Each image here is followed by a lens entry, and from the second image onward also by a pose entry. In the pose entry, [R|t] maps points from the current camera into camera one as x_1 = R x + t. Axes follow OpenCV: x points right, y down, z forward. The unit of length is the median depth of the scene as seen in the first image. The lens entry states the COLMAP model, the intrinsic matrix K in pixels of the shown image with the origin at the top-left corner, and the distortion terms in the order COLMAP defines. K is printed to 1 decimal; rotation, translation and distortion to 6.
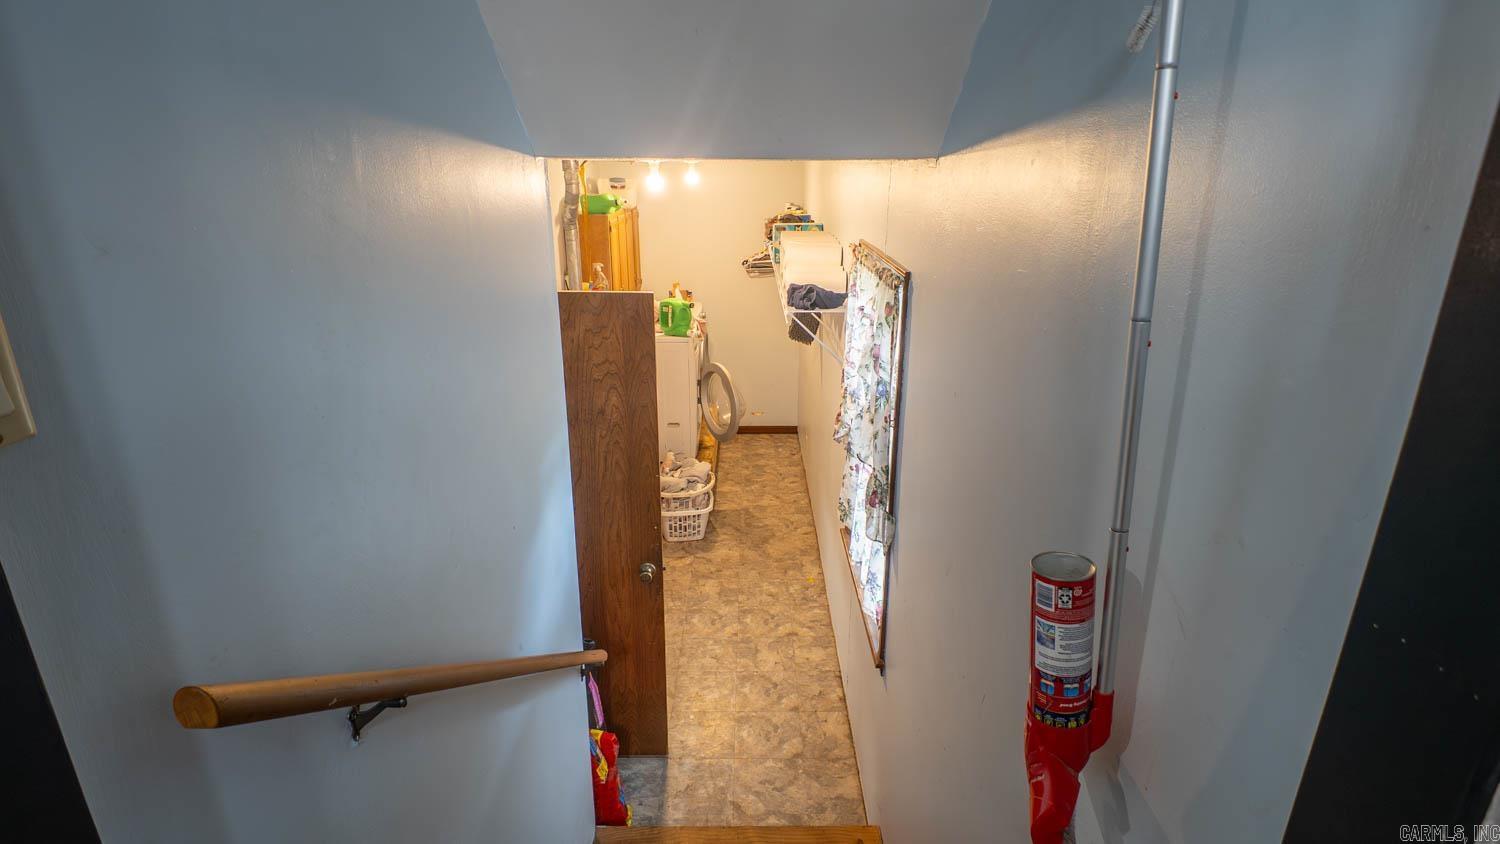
lens RADIAL K [[777.7, 0, 753.5], [0, 777.7, 426.3], [0, 0, 1]] dist [-0.024680, 0.000351]
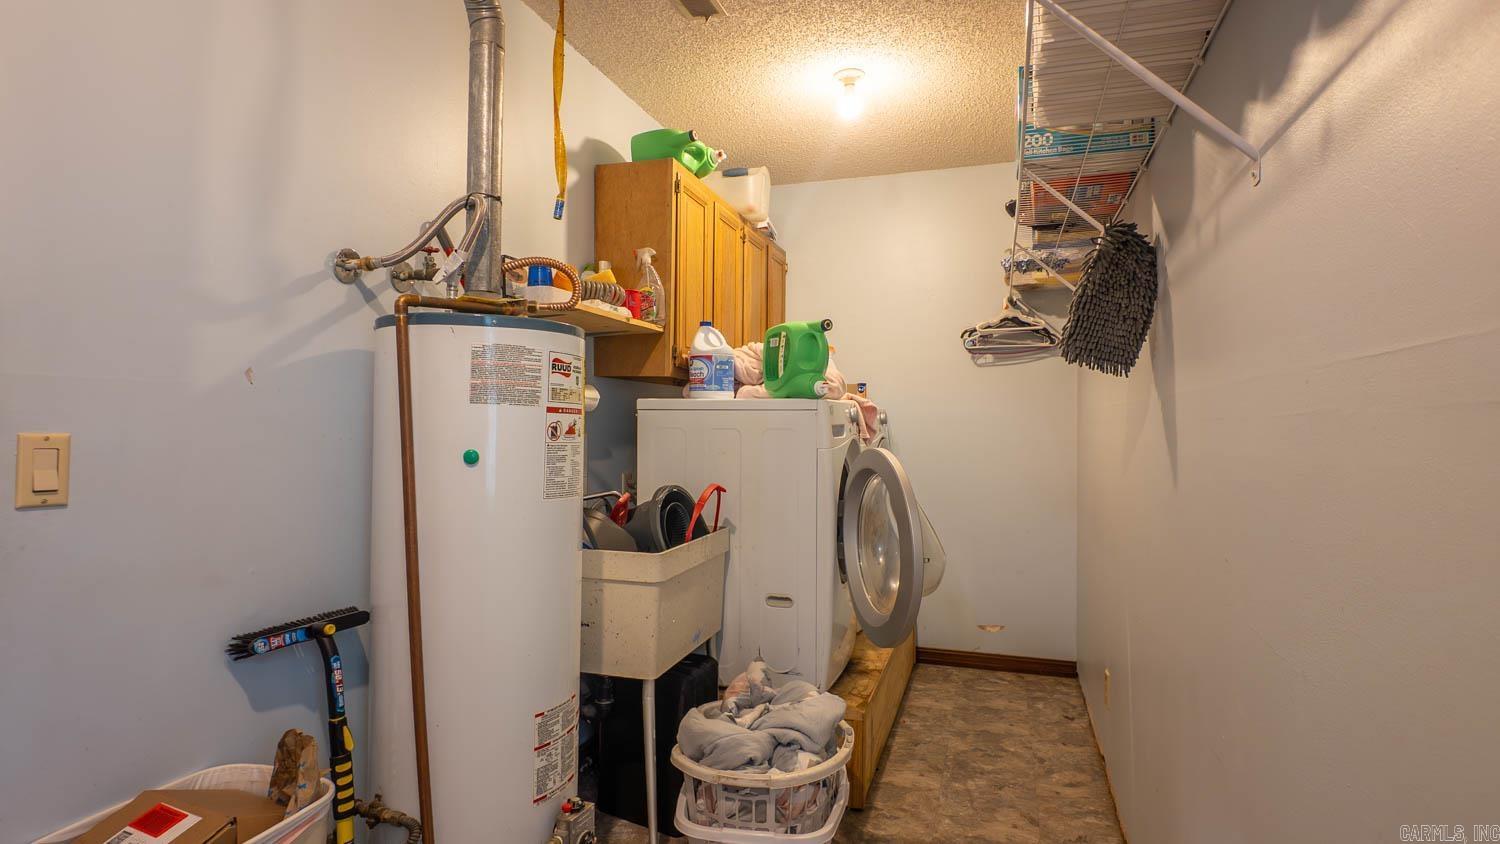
lens RADIAL K [[781.1, 0, 780.0], [0, 781.1, 420.6], [0, 0, 1]] dist [0.029148, 0.000010]
pose [[0.957935, 0.002673, -0.286971, 0.022696], [-0.098281, 0.942546, -0.319292, 0.040060], [0.269630, 0.334065, 0.903161, 0.535293]]
